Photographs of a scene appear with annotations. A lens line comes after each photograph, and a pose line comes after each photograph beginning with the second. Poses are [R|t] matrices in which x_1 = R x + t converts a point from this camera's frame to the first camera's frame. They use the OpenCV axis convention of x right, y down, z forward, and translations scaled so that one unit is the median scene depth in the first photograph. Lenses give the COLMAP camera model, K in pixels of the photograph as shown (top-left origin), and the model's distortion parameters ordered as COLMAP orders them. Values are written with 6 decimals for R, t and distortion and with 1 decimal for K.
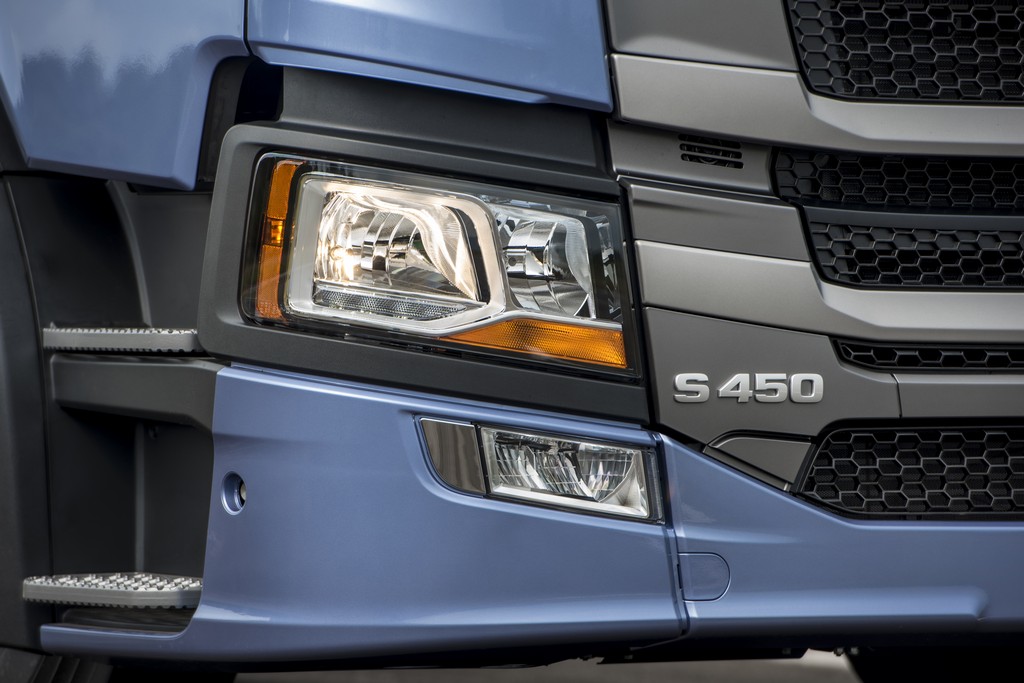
lens RADIAL K [[6010.3, 0, 519.2], [0, 6010.3, 344.7], [0, 0, 1]] dist [2.494945, 0.000000]
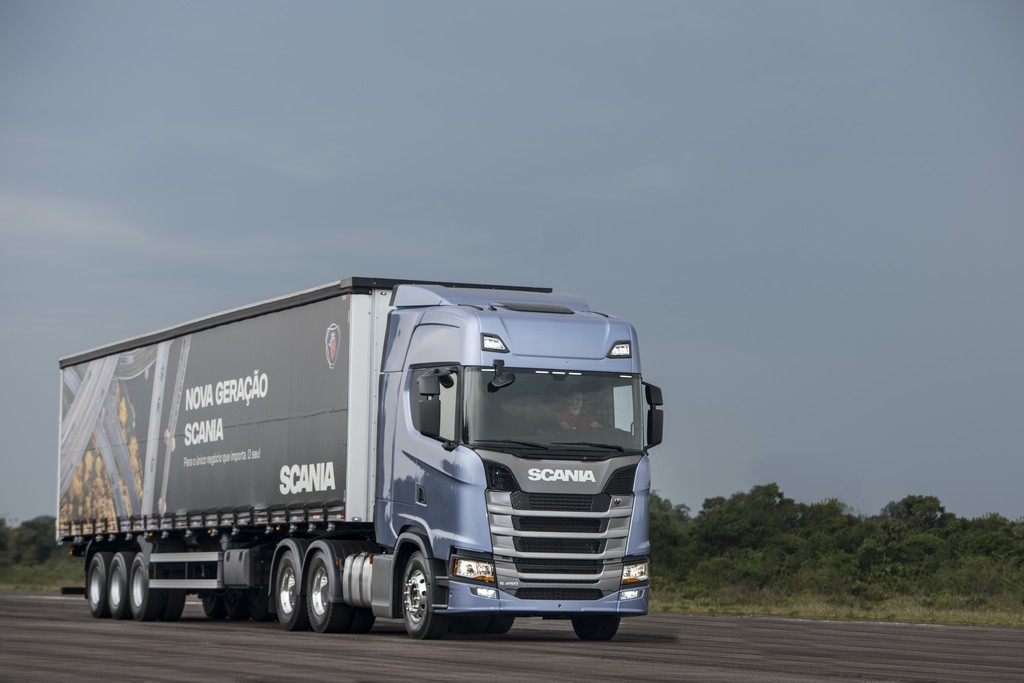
lens RADIAL K [[3547.5, 0, 546.2], [0, 3547.5, 384.6], [0, 0, 1]] dist [0.555450, 0.000000]
pose [[0.985722, 0.004396, -0.168325, 0.974923], [-0.014247, 0.998252, -0.057361, 0.013546], [0.167779, 0.058941, 0.984061, -4.182292]]
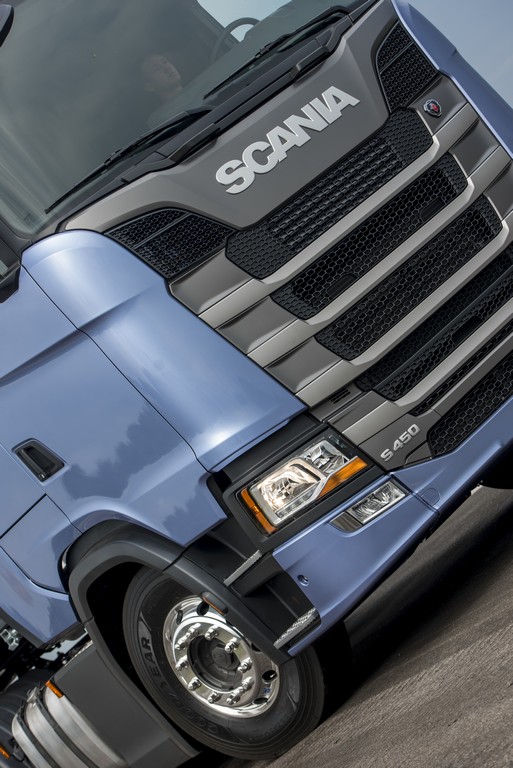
lens RADIAL K [[1777.7, 0, 250.3], [0, 1777.7, 383.6], [0, 0, 1]] dist [0.030396, 0.000000]
pose [[0.730684, -0.682711, 0.002693, -0.000252], [0.680995, 0.728557, -0.073824, -0.000105], [0.048439, 0.055776, 0.997268, 0.078883]]
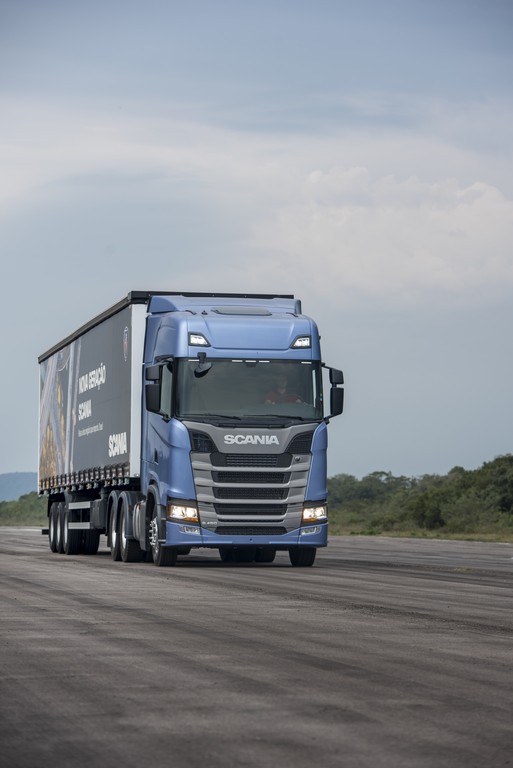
lens RADIAL K [[2881.8, 0, 255.4], [0, 2881.8, 349.3], [0, 0, 1]] dist [0.573878, 0.000000]
pose [[0.926421, -0.018384, -0.376040, 2.226761], [-0.005263, 0.998077, -0.061761, 0.015673], [0.376453, 0.059196, 0.924543, -4.156817]]
